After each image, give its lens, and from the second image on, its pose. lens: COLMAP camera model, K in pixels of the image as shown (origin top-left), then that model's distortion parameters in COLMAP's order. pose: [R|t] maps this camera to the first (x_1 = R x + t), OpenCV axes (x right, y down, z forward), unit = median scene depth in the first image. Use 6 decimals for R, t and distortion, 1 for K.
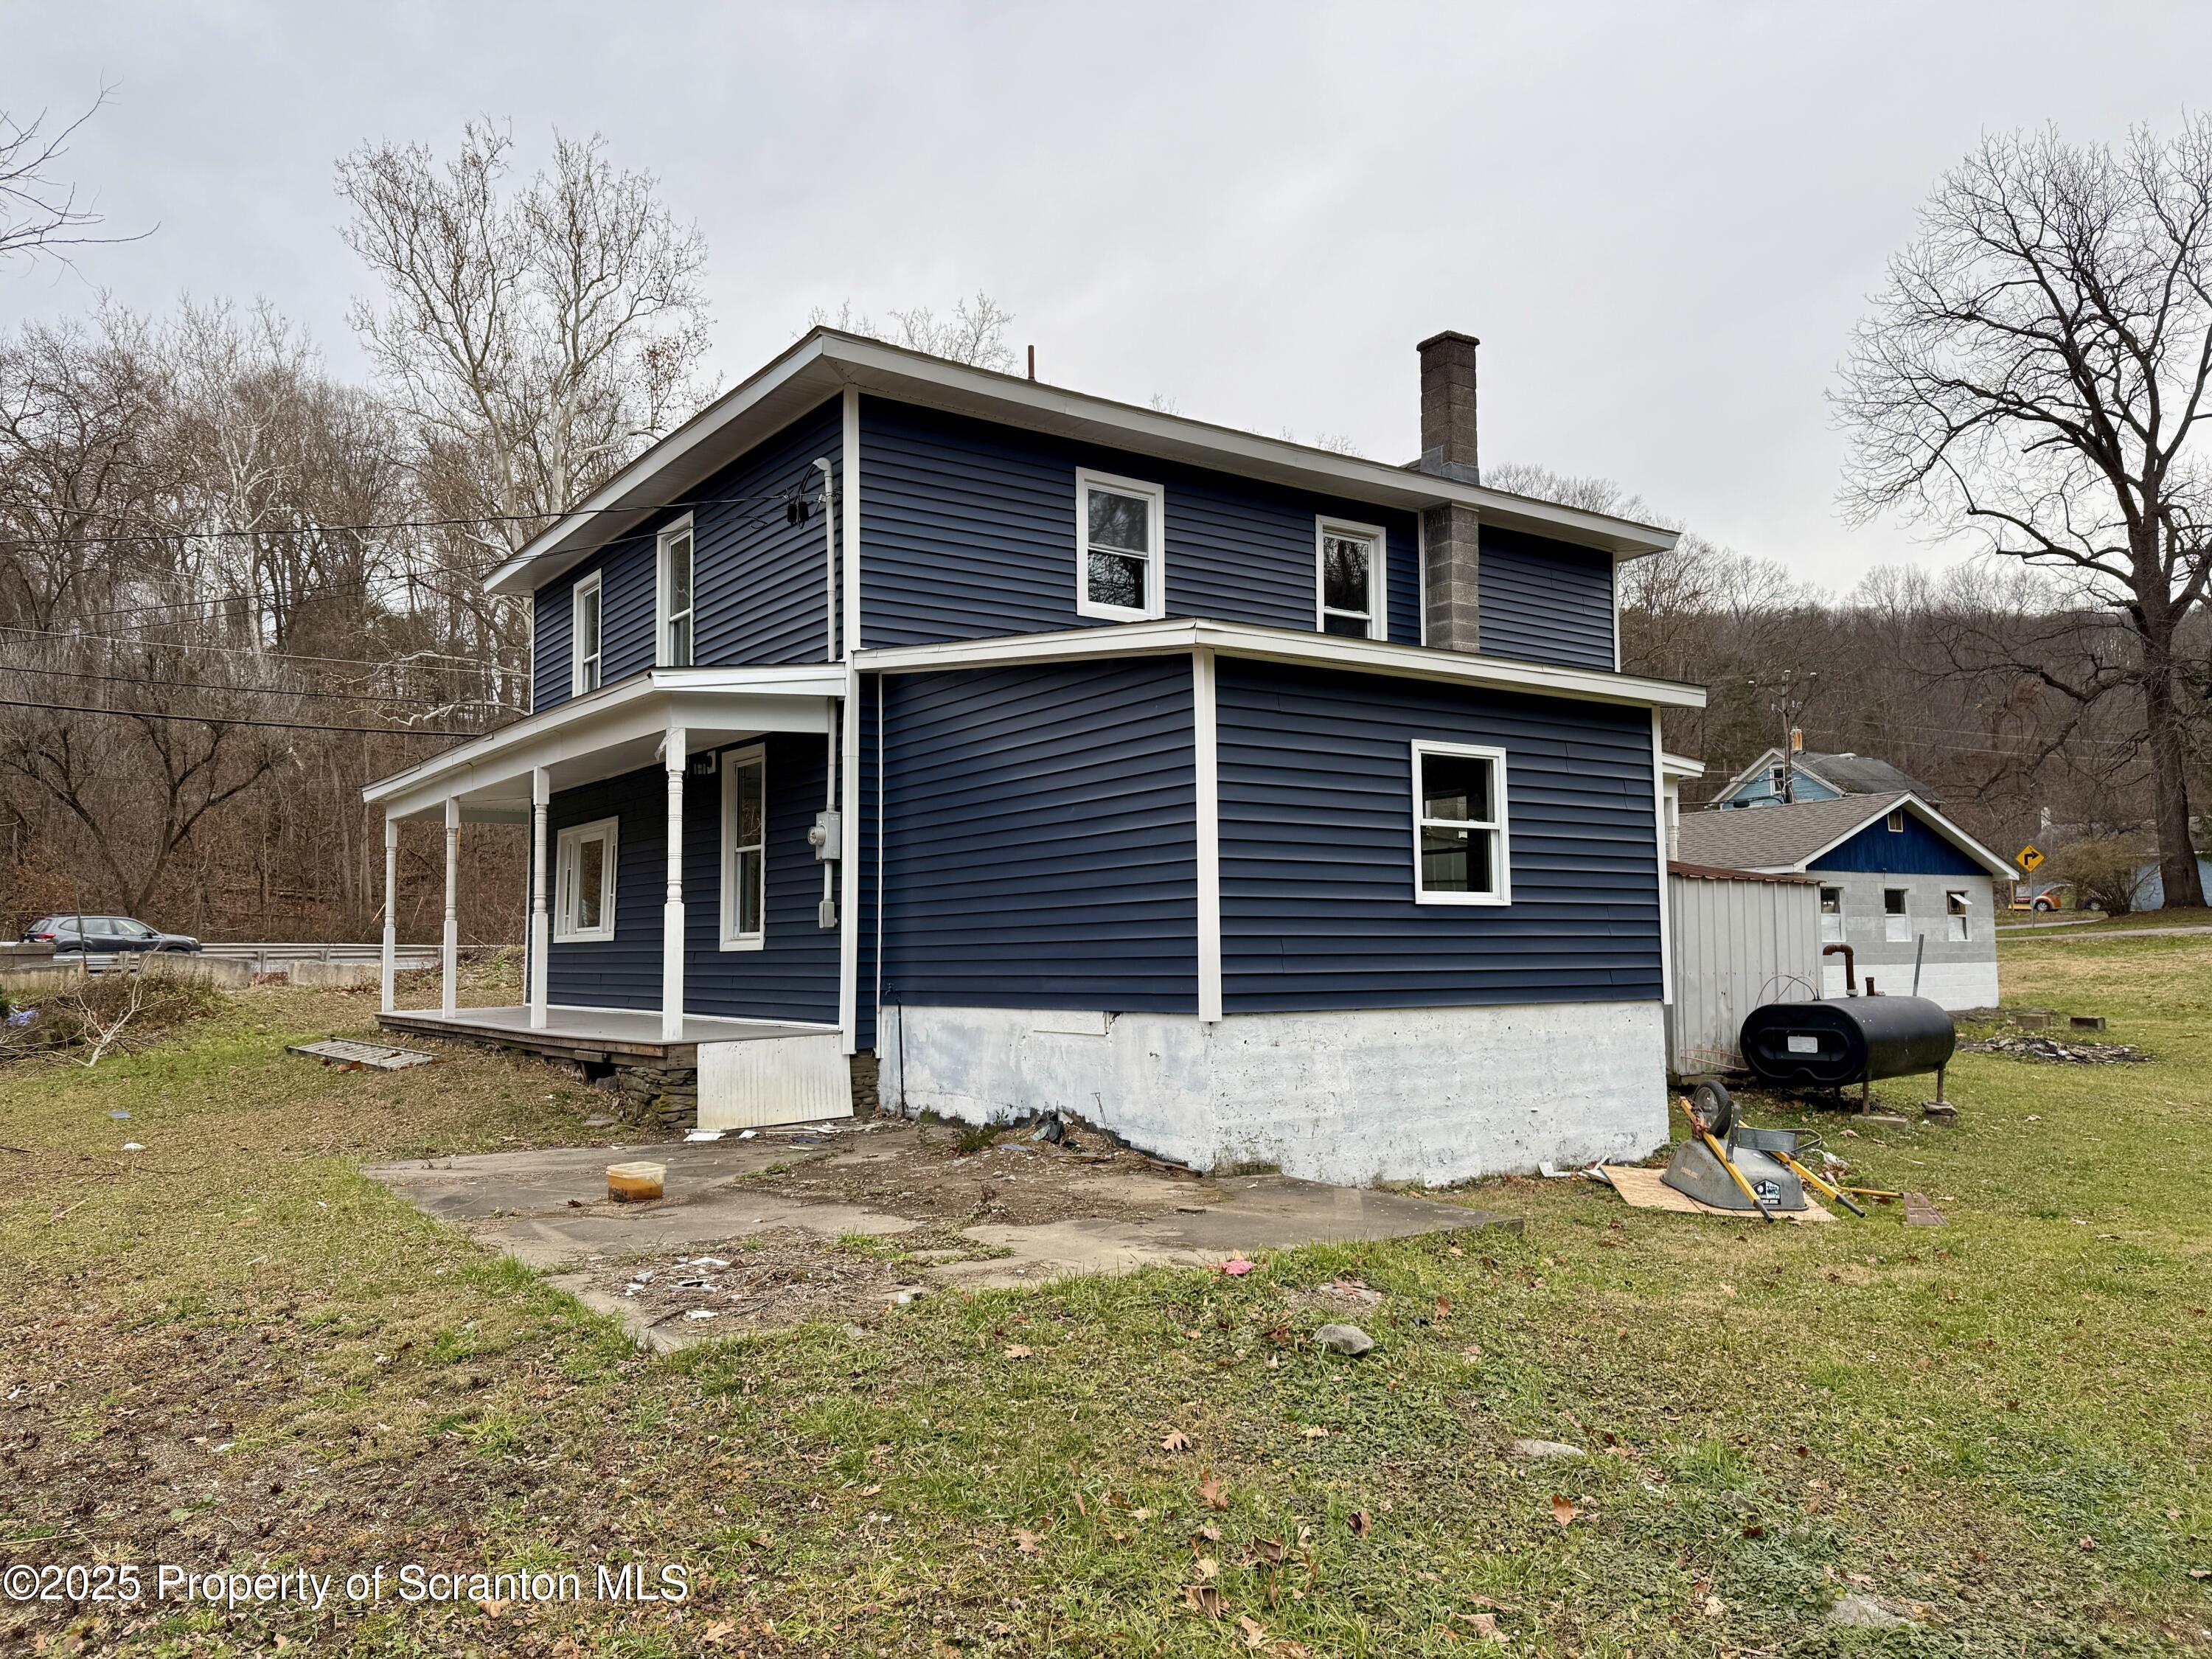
lens RADIAL K [[1564.9, 0, 1102.4], [0, 1564.9, 825.6], [0, 0, 1]] dist [0.067564, -0.000172]
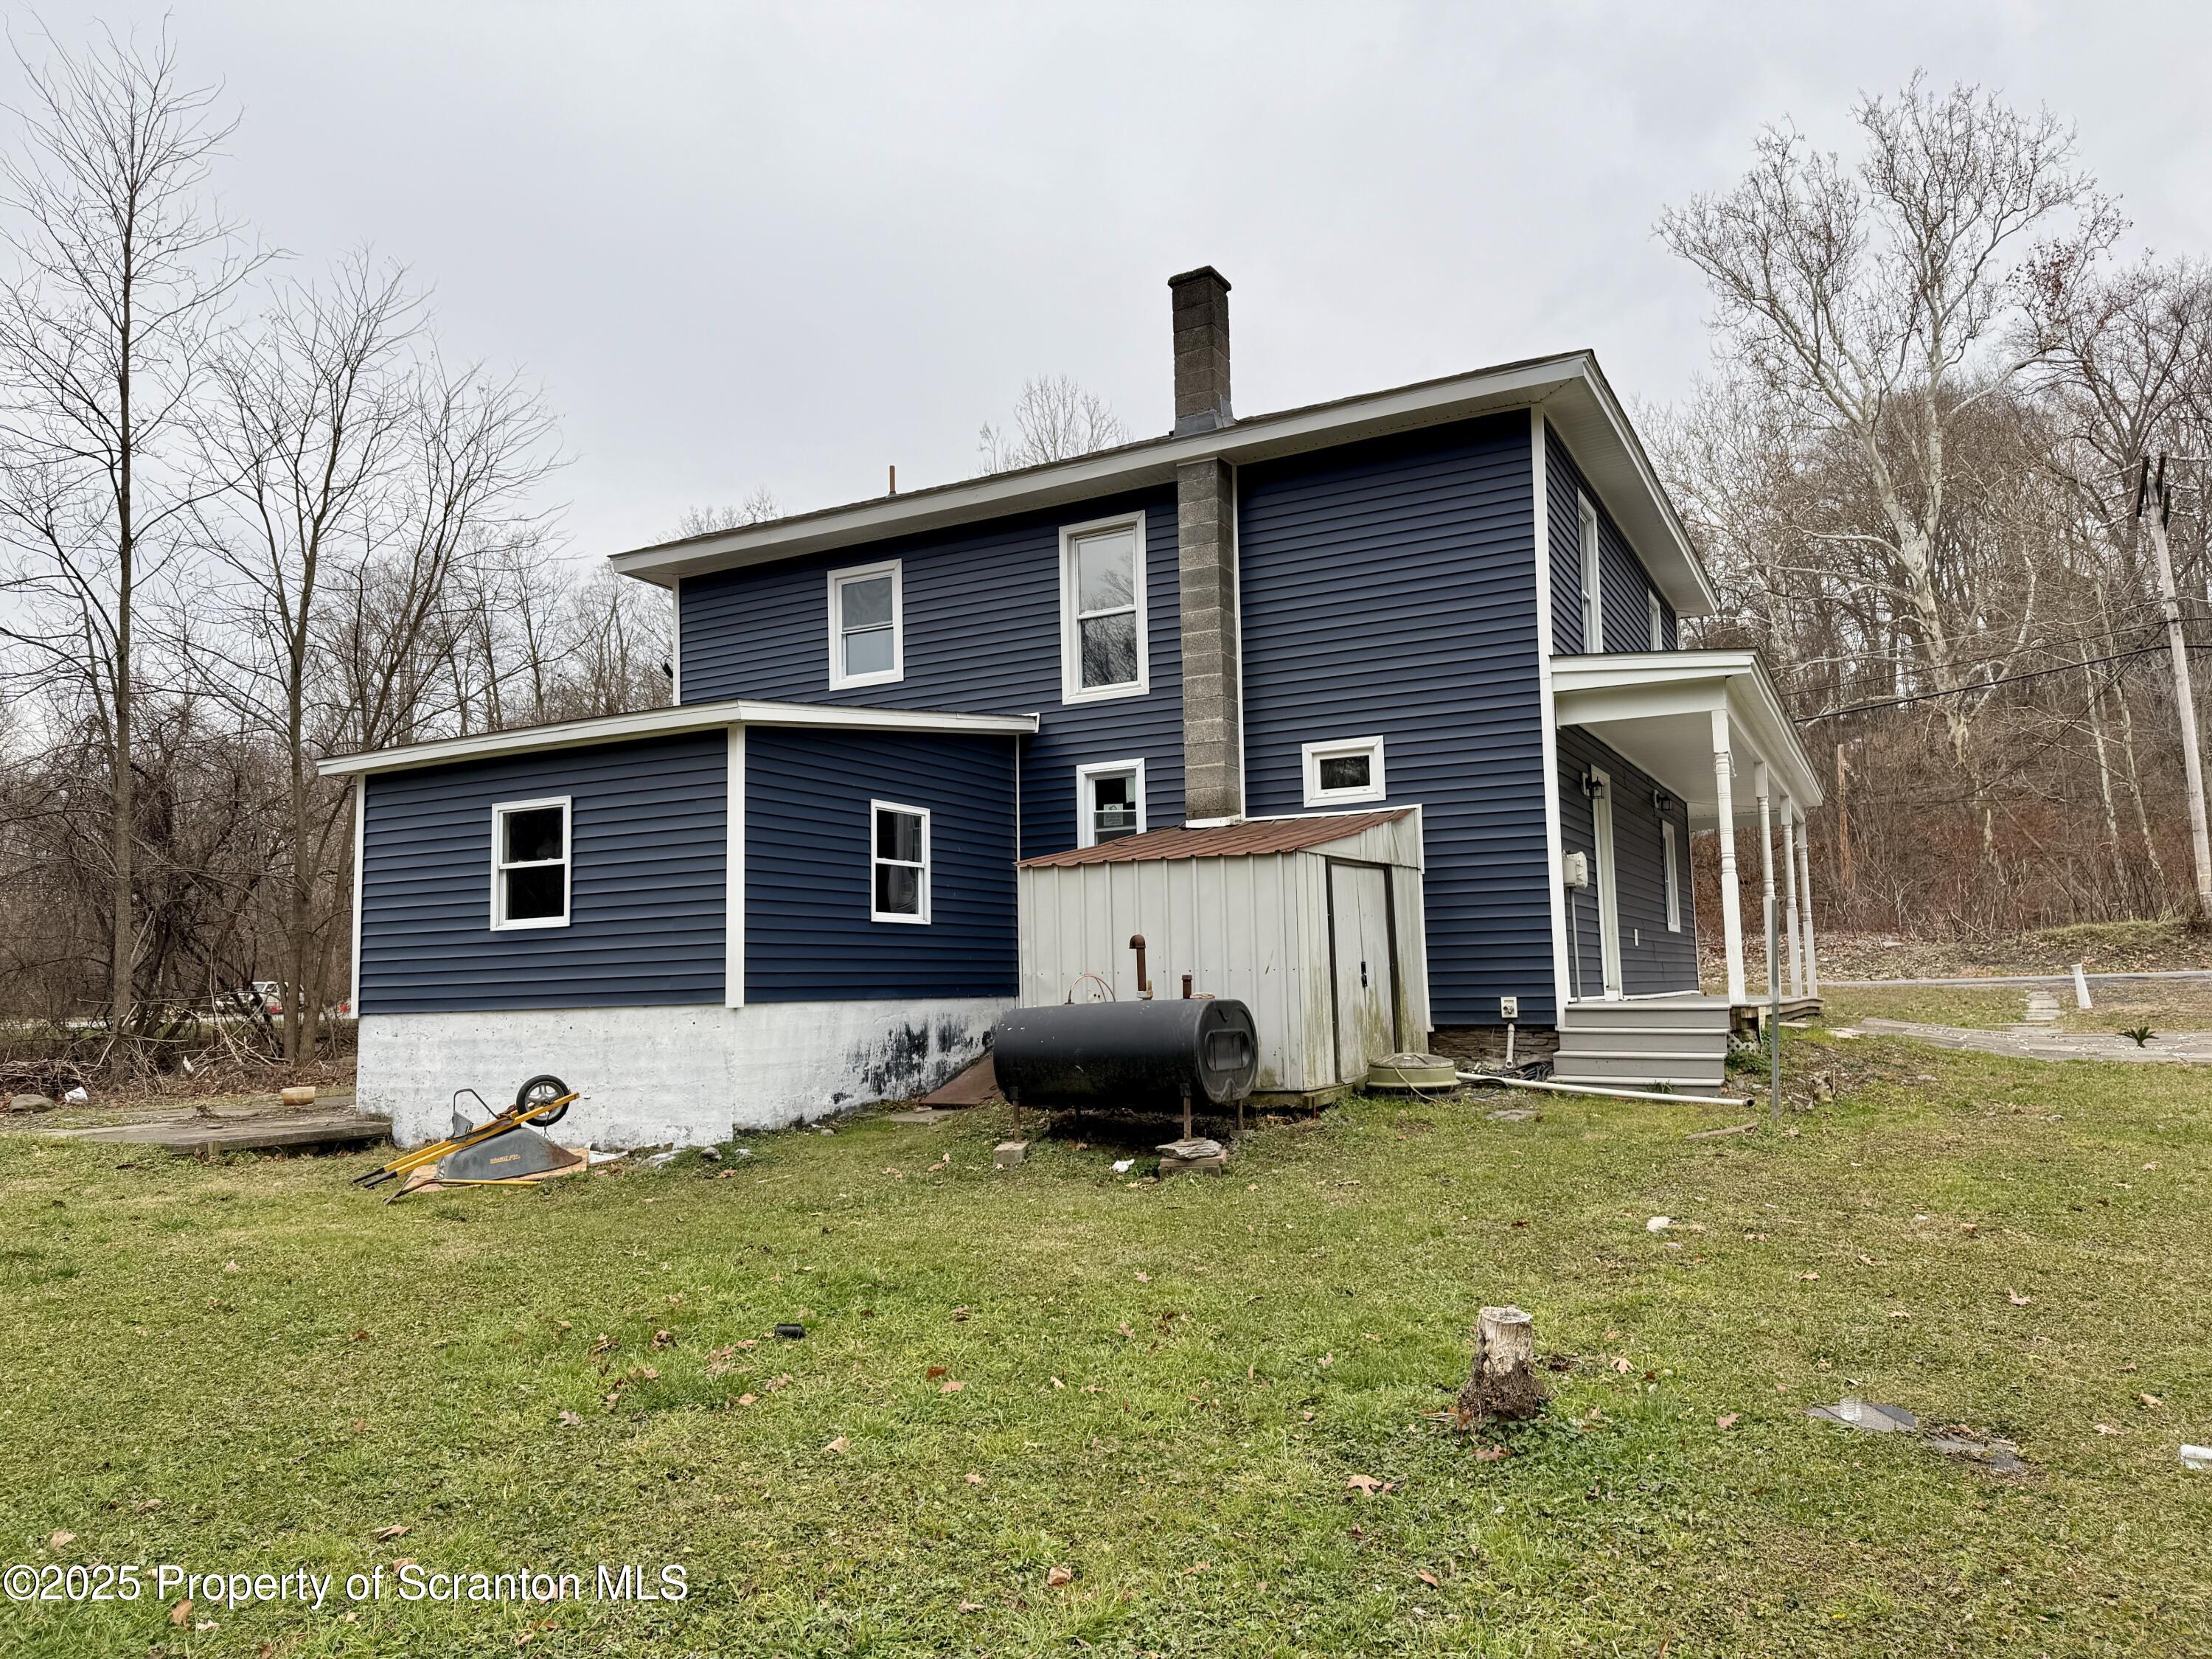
lens RADIAL K [[1564.9, 0, 1101.5], [0, 1564.9, 840.3], [0, 0, 1]] dist [0.067564, -0.000172]
pose [[0.442006, -0.092060, -0.892275, 1.500468], [0.092936, 0.994066, -0.056524, 0.090139], [0.892185, -0.057941, 0.447939, 0.812667]]
